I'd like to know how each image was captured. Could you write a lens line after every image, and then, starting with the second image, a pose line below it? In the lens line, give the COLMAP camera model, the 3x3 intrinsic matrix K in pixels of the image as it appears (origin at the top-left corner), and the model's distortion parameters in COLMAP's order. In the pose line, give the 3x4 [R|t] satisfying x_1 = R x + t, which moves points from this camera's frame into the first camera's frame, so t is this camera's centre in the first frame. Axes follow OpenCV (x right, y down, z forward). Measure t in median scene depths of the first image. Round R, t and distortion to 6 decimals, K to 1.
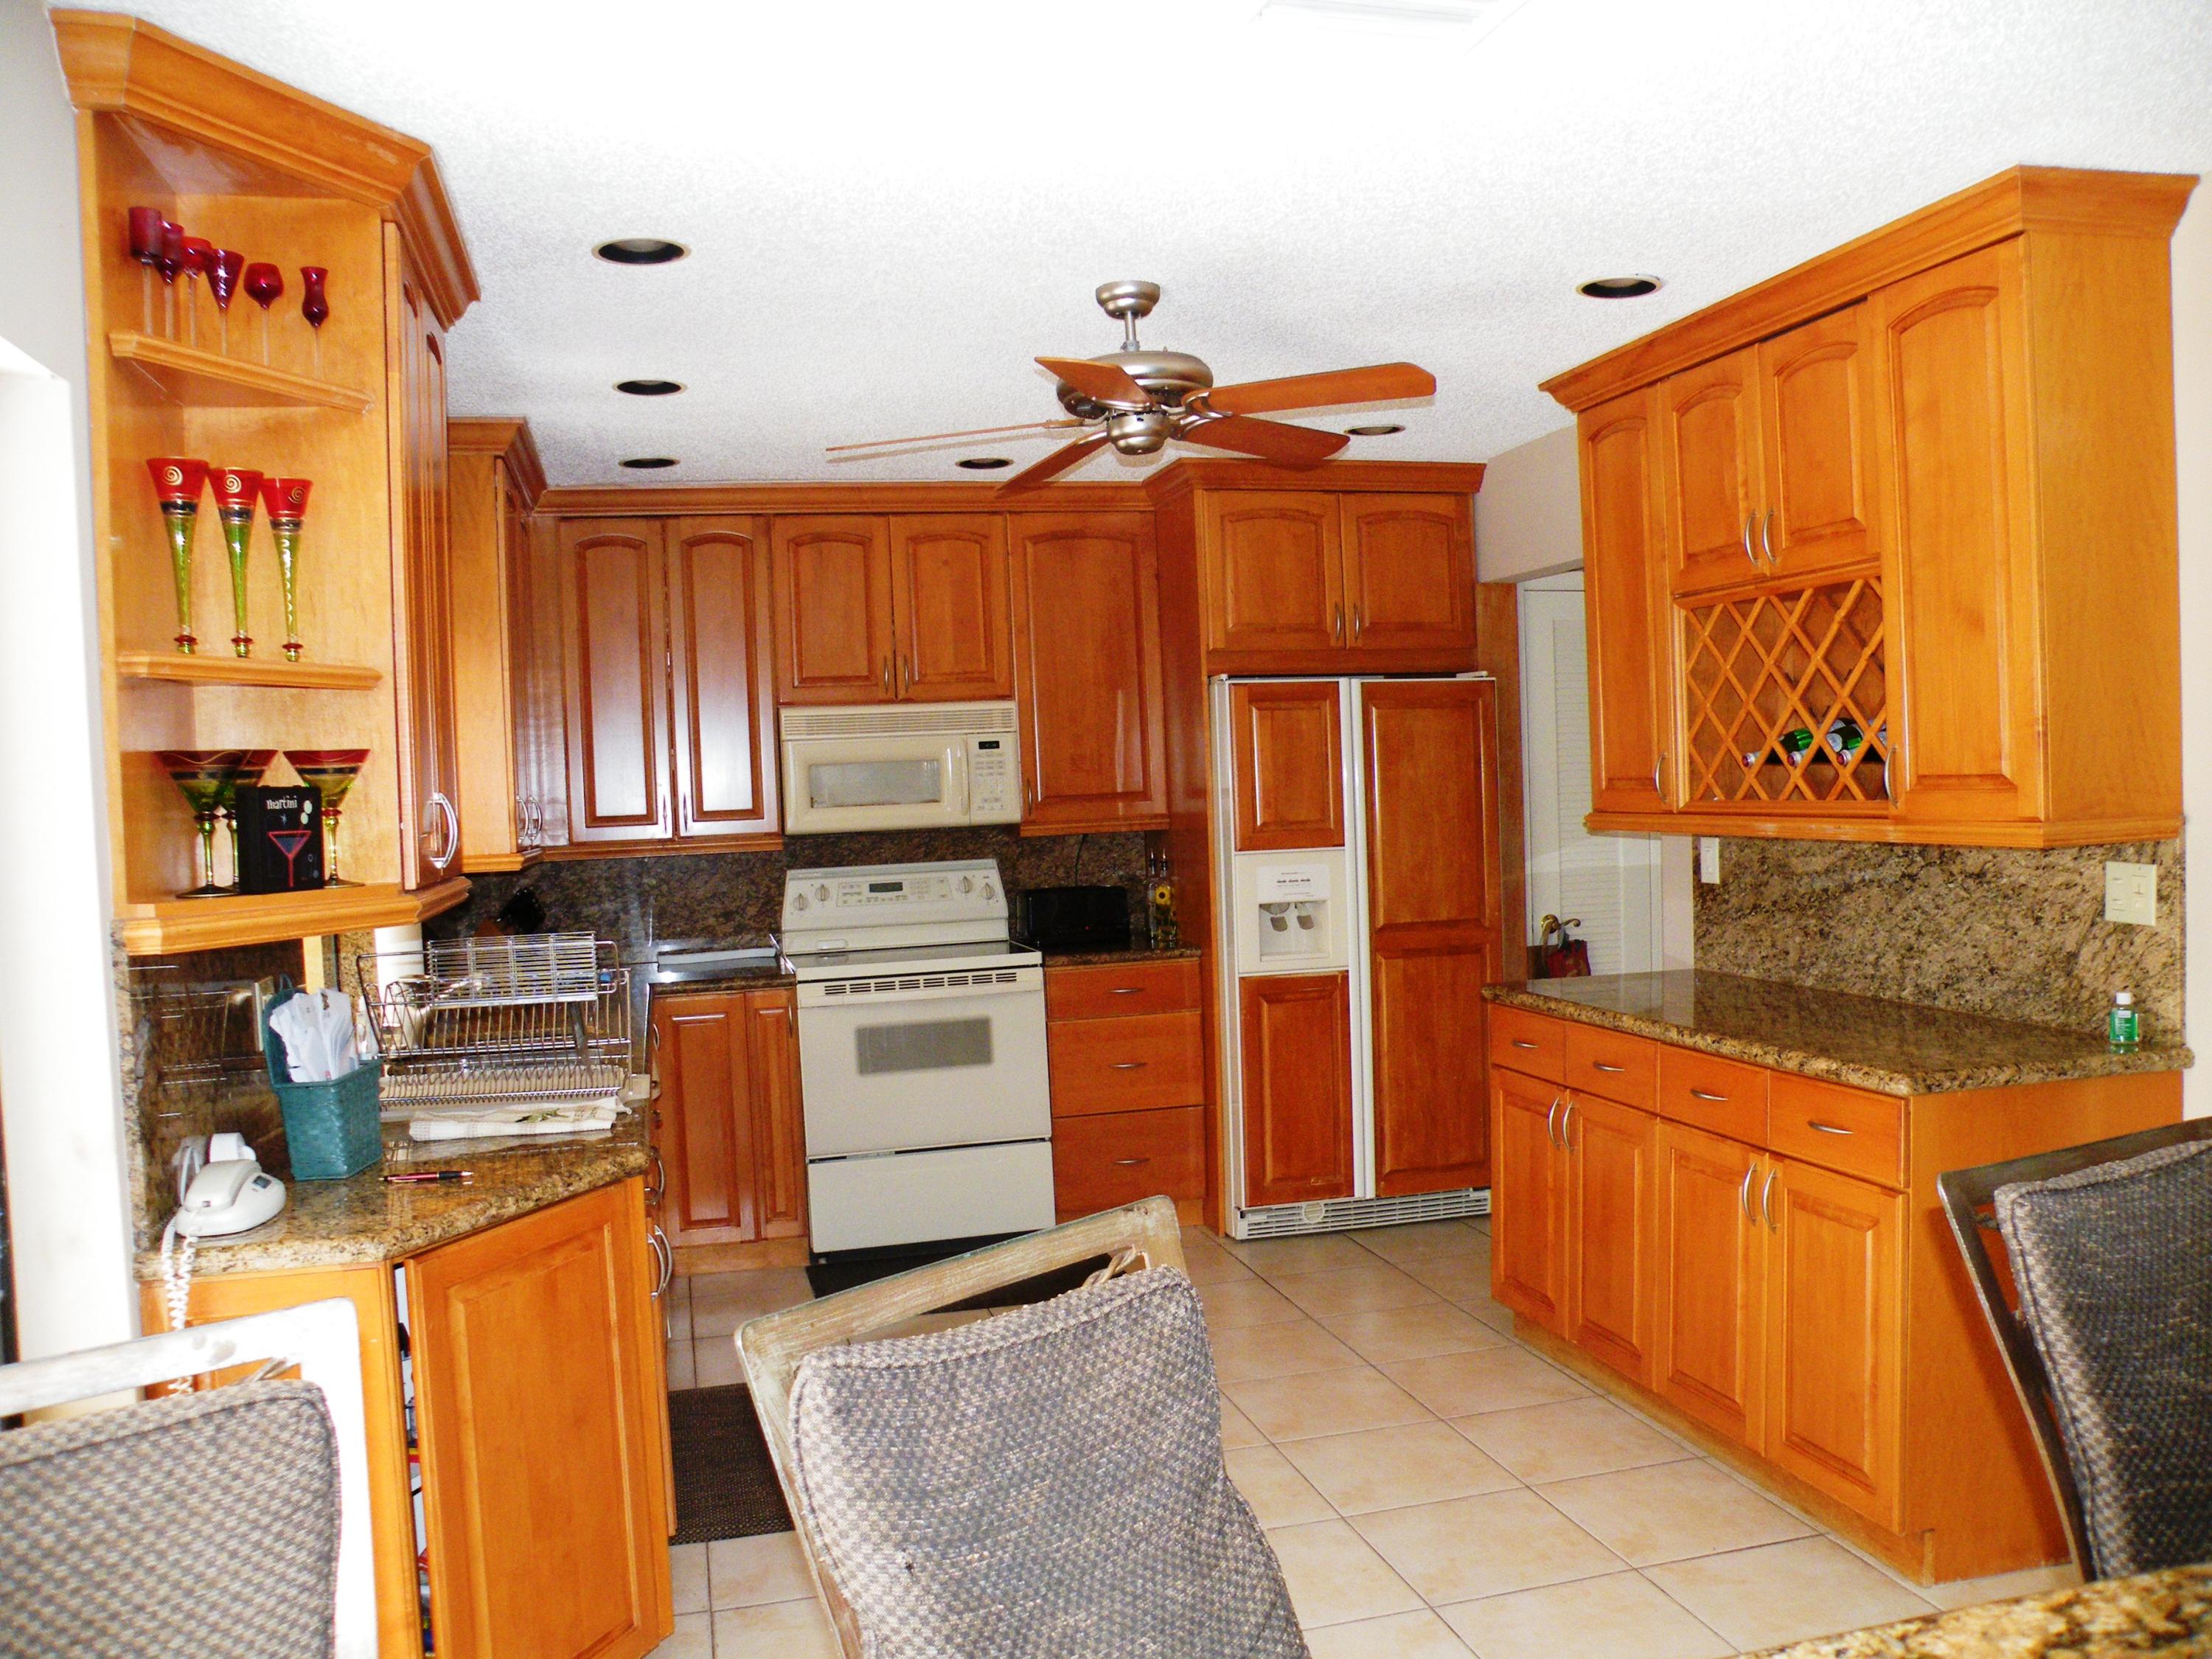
lens RADIAL K [[1734.5, 0, 1114.8], [0, 1734.5, 855.7], [0, 0, 1]] dist [-0.176647, 0.158864]
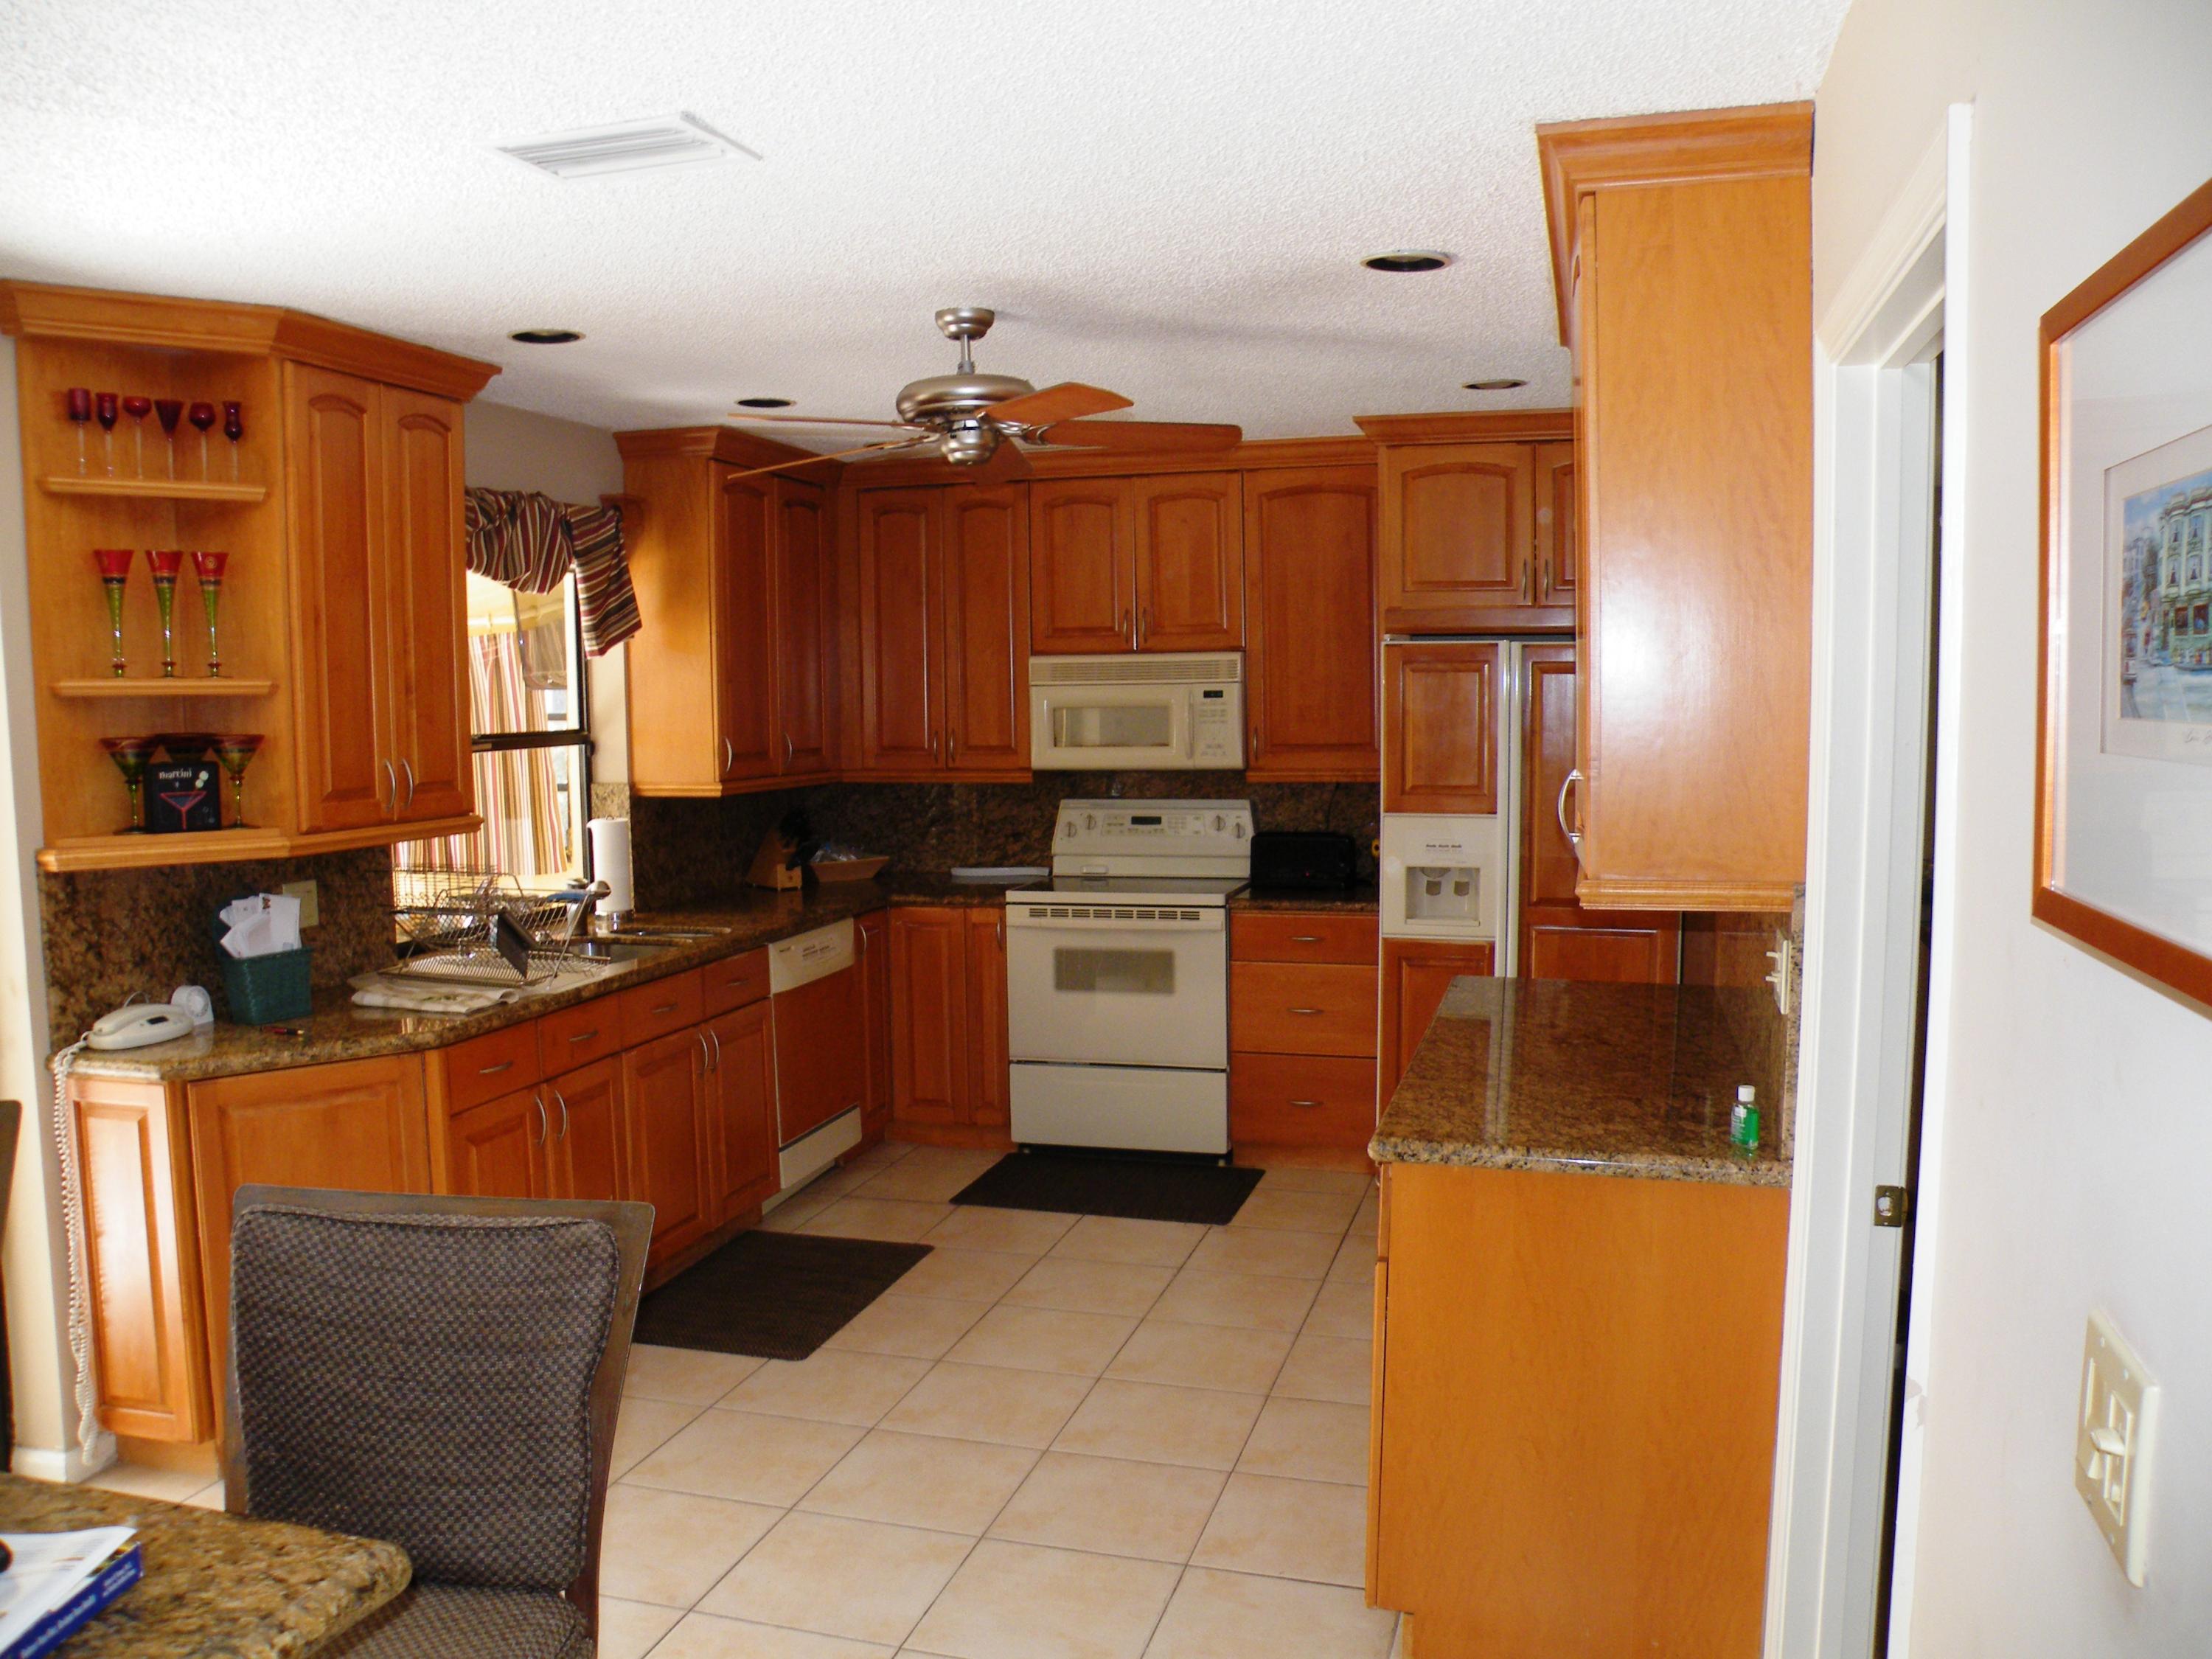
lens RADIAL K [[1734.5, 0, 1114.8], [0, 1734.5, 855.7], [0, 0, 1]] dist [-0.176647, 0.158864]
pose [[0.859169, 0.079031, -0.505551, 0.434595], [-0.043658, 0.995720, 0.081462, -0.051331], [0.509826, -0.047919, 0.858942, 0.060477]]
